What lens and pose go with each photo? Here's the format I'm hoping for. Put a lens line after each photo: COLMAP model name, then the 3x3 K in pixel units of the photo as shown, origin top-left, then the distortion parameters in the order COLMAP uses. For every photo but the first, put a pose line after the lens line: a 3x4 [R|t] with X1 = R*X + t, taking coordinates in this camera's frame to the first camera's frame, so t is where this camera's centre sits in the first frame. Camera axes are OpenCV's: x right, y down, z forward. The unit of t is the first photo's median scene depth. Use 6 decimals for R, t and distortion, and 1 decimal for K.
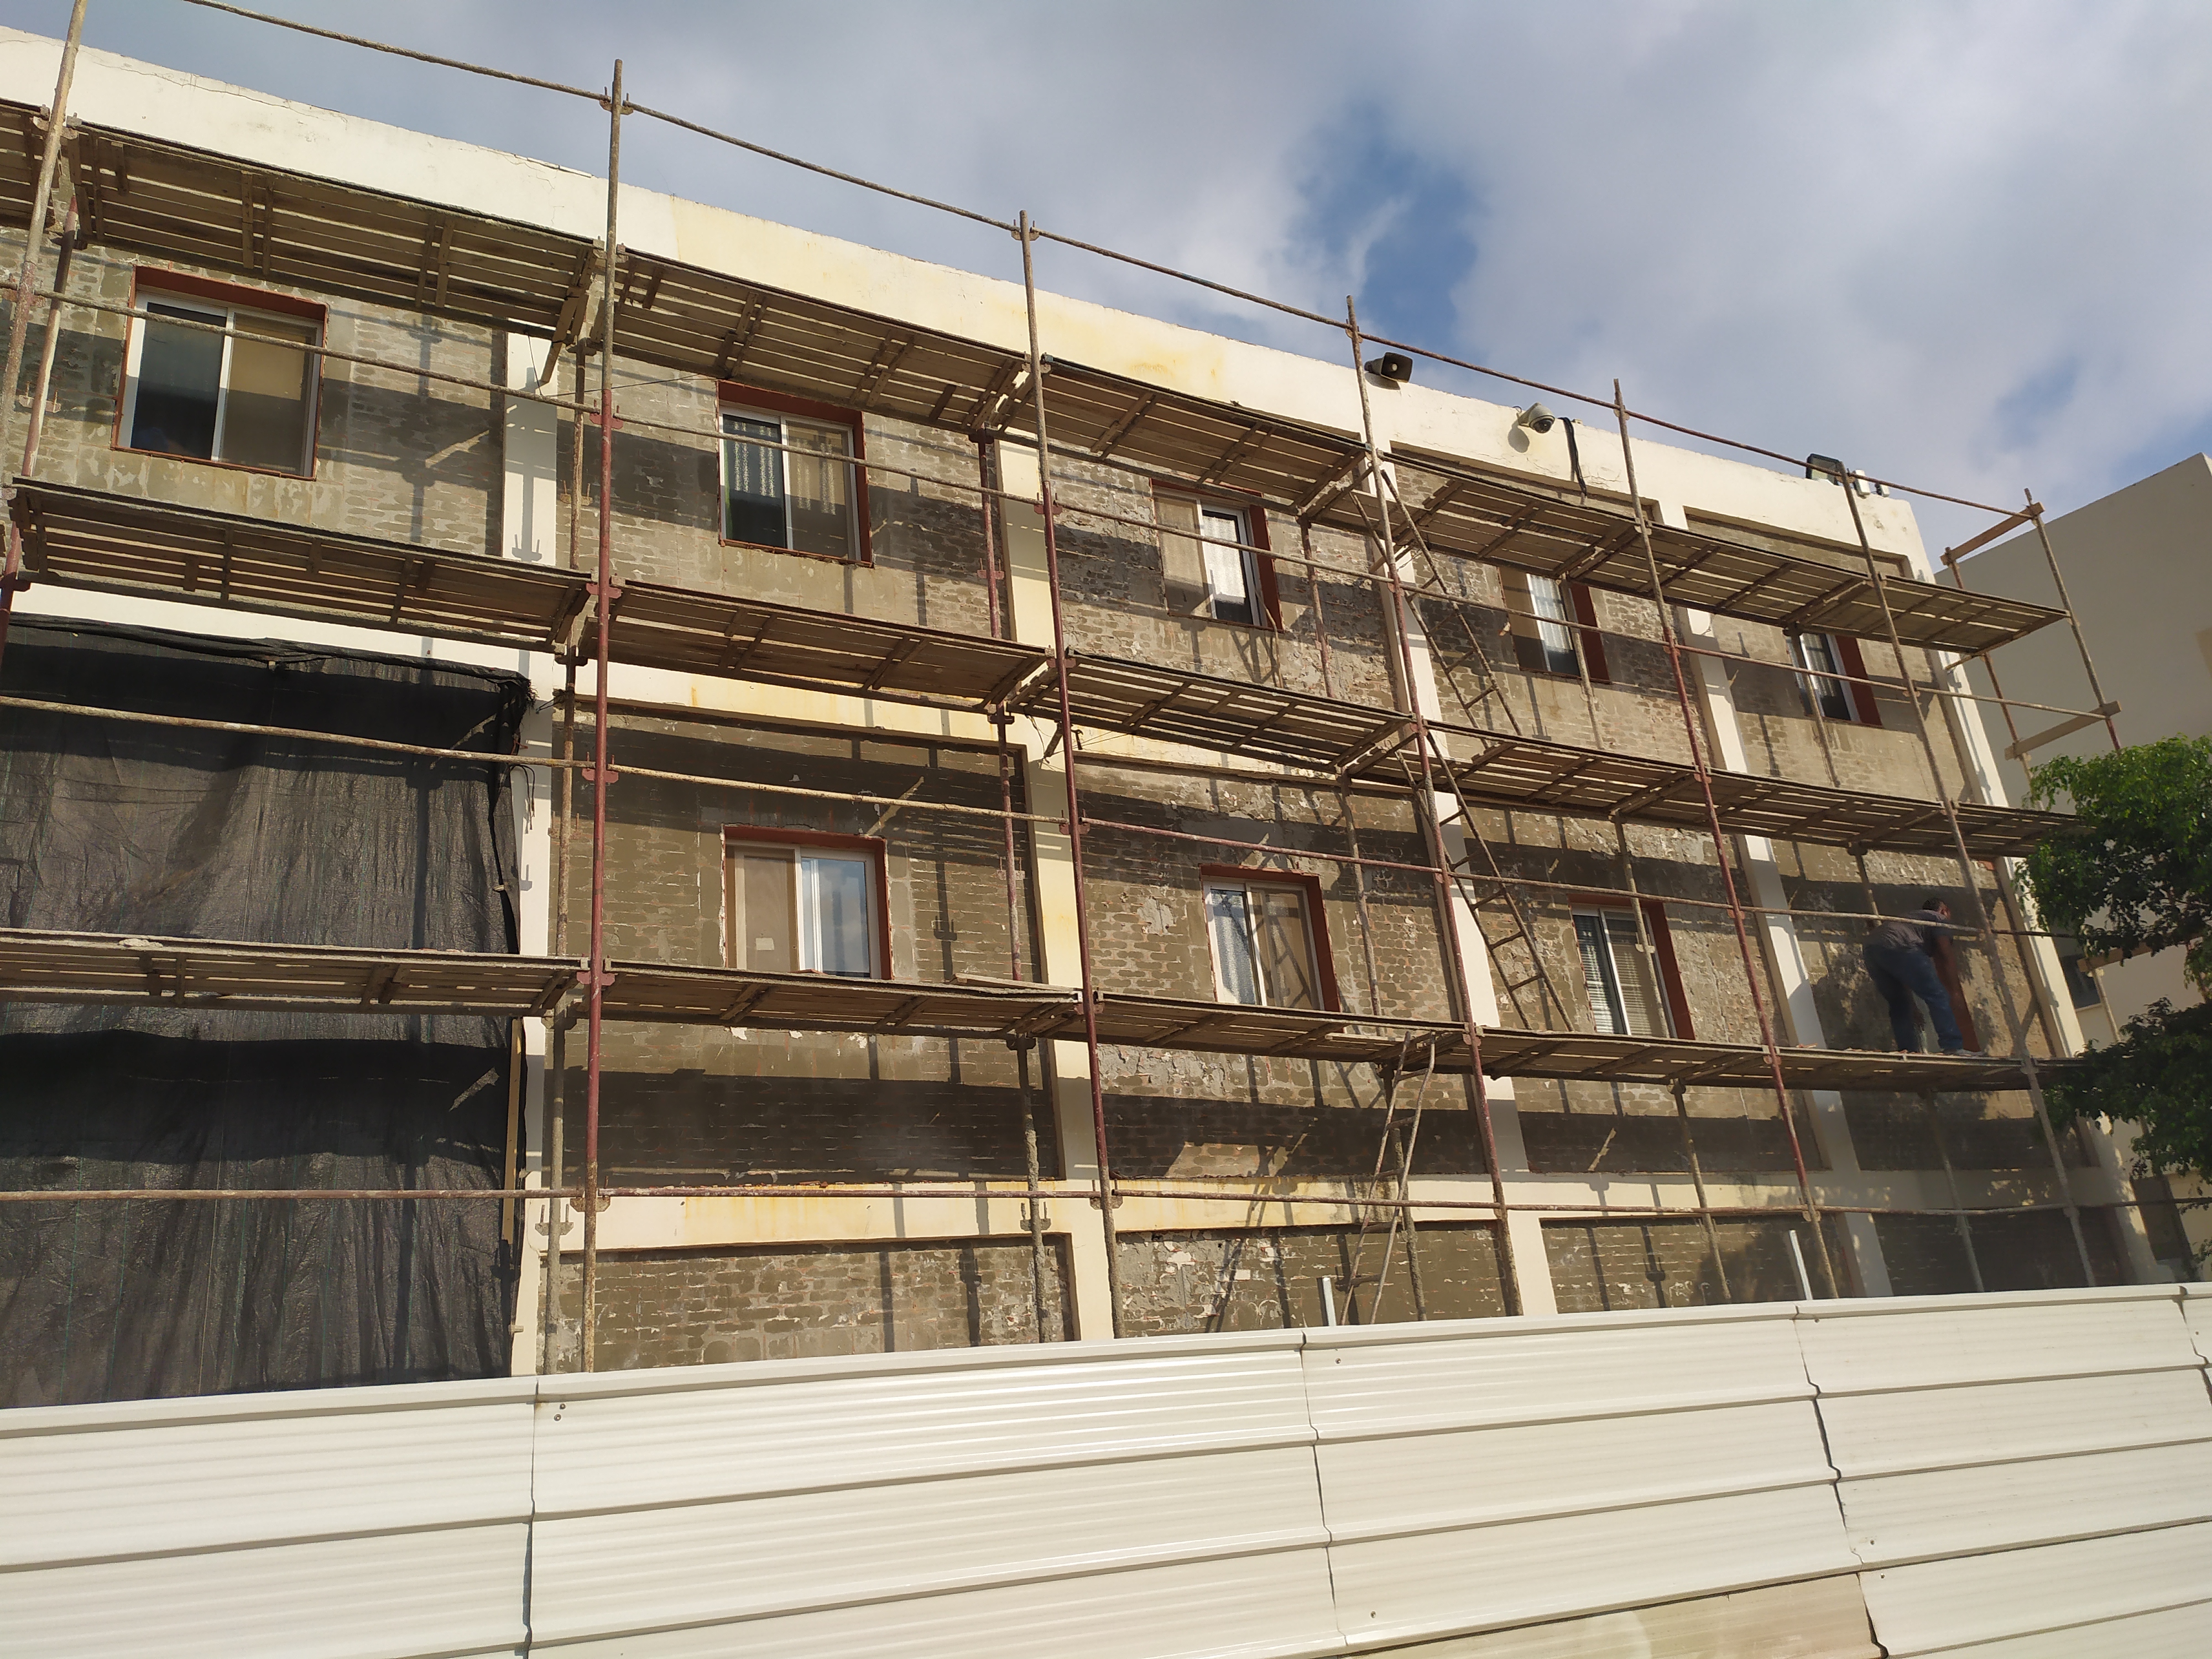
lens RADIAL K [[1669.7, 0, 1106.0], [0, 1669.7, 829.5], [0, 0, 1]] dist [0.035859, 0.000897]
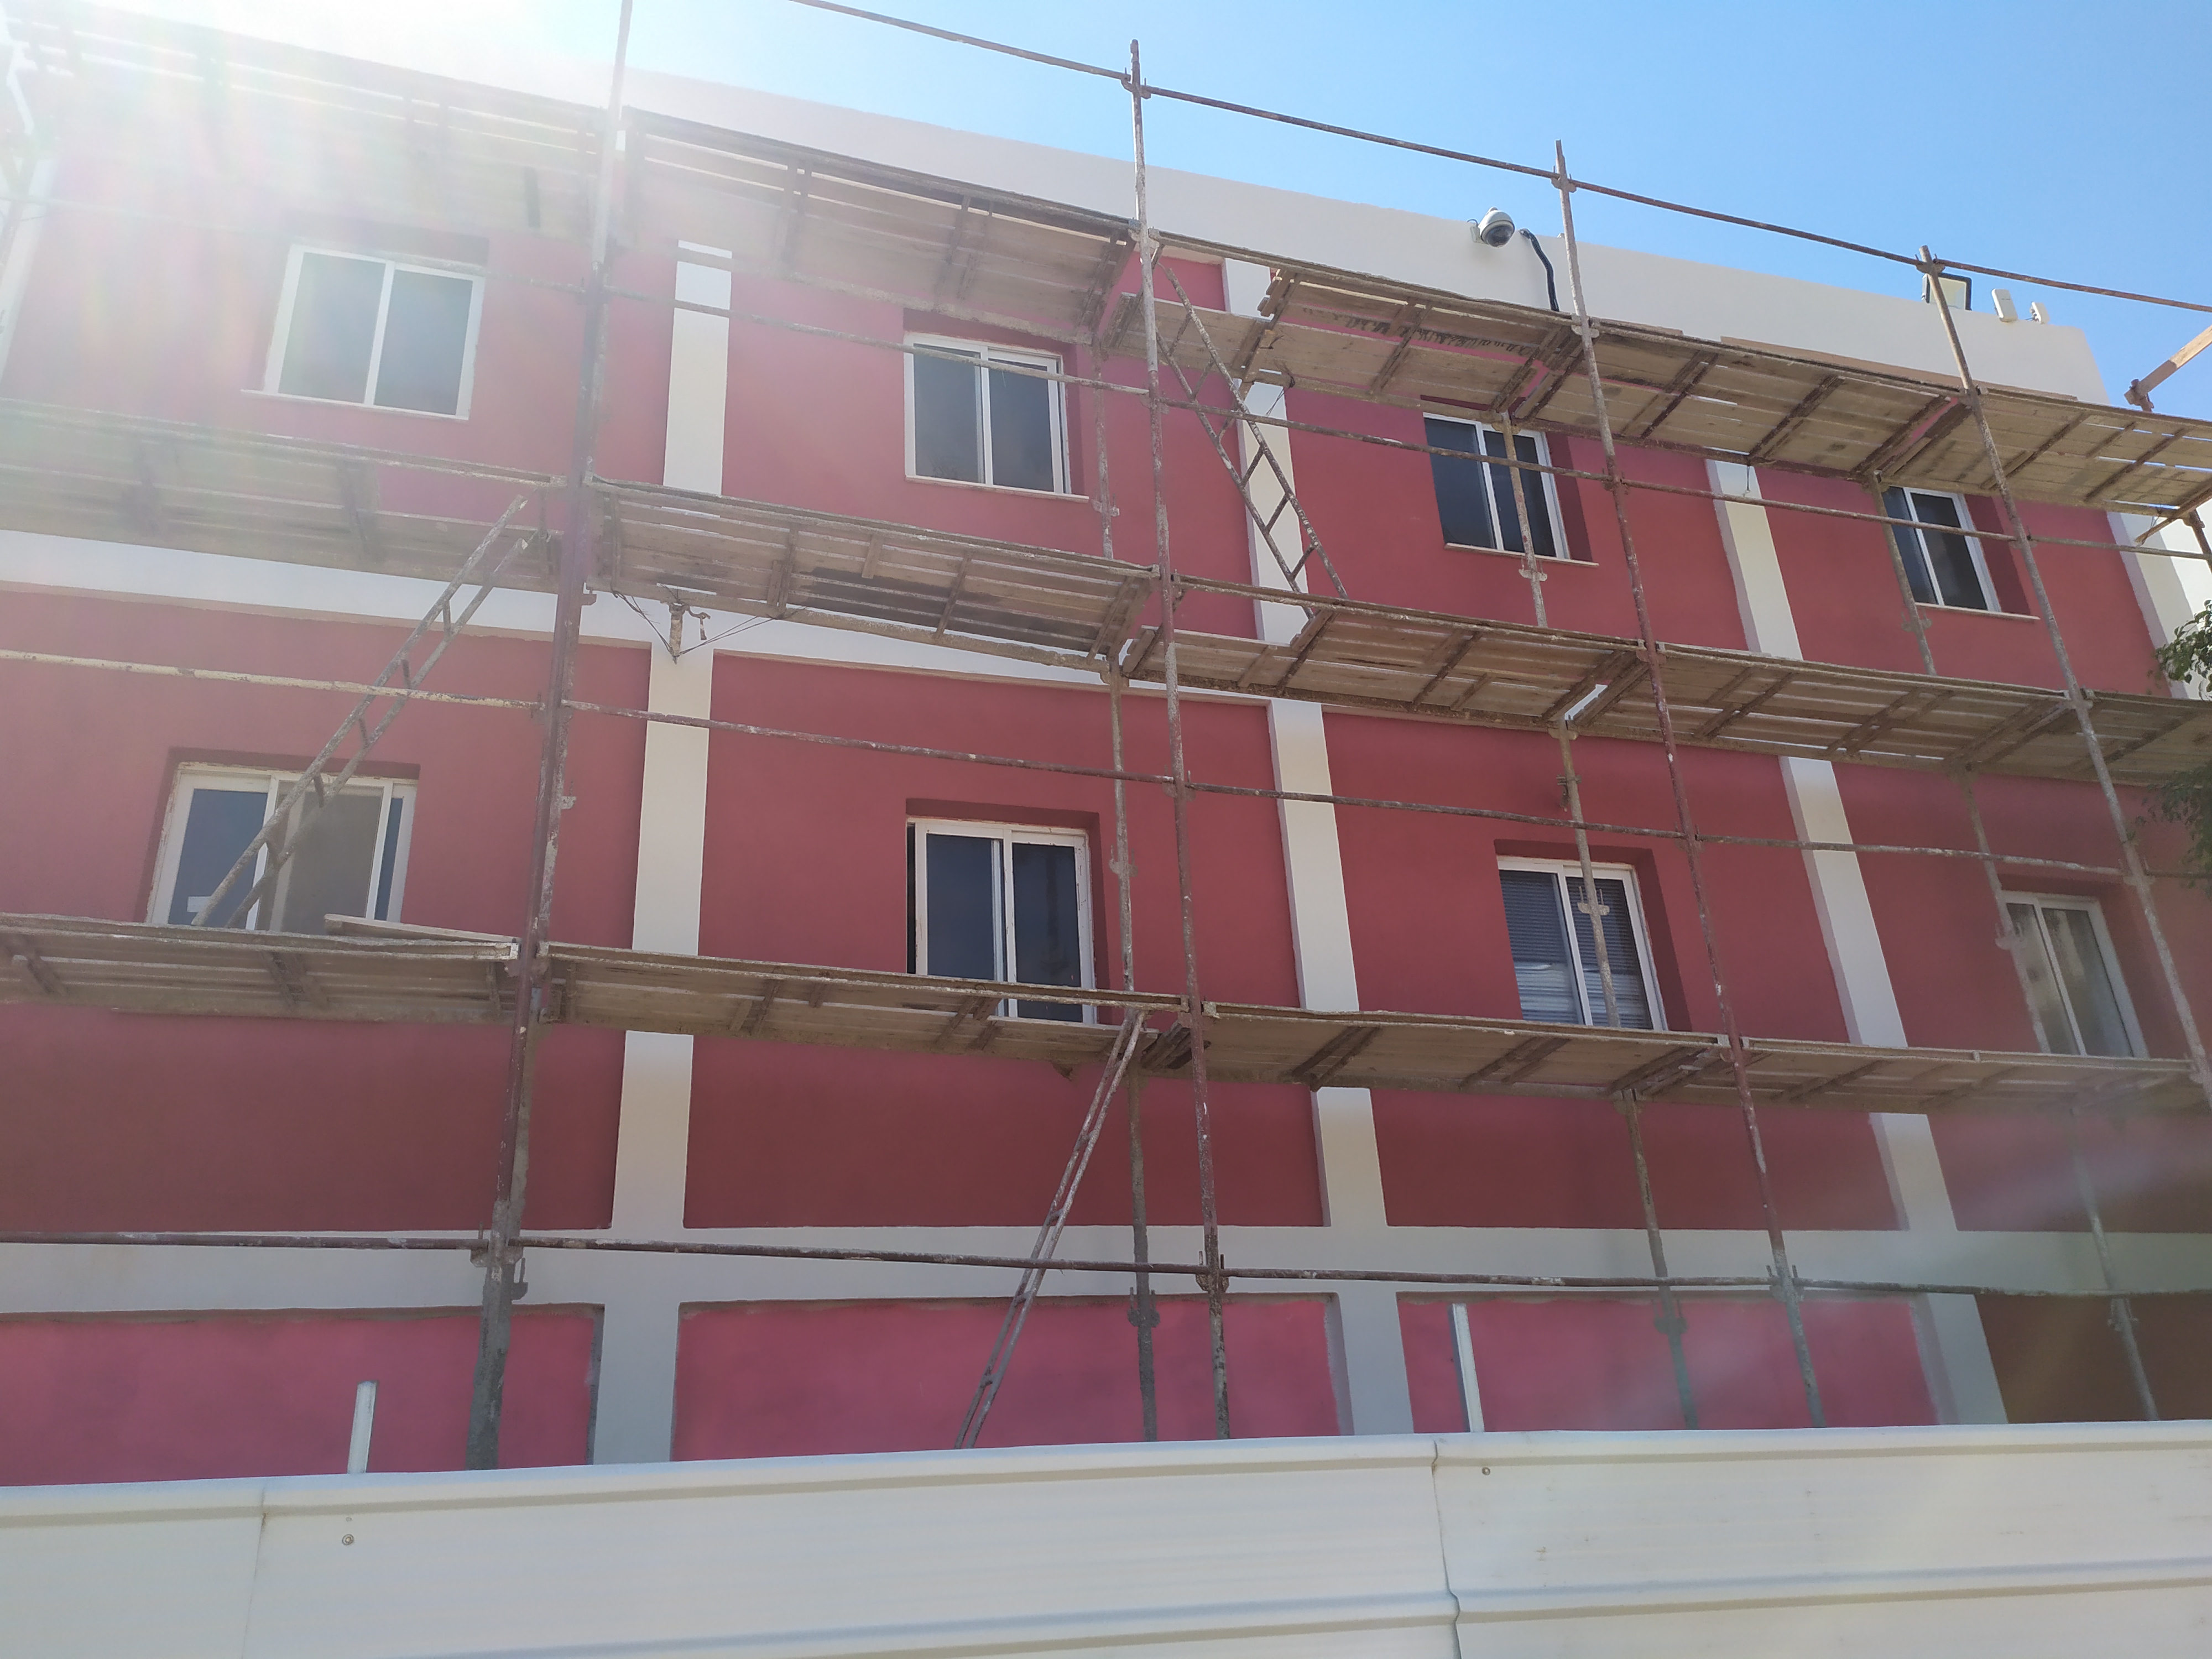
lens RADIAL K [[1658.0, 0, 1106.0], [0, 1658.0, 829.5], [0, 0, 1]] dist [0.010821, -0.002014]
pose [[0.978701, -0.043940, -0.200532, 0.262600], [0.033407, 0.997893, -0.055613, 0.071614], [0.202554, 0.047730, 0.978107, 0.287387]]
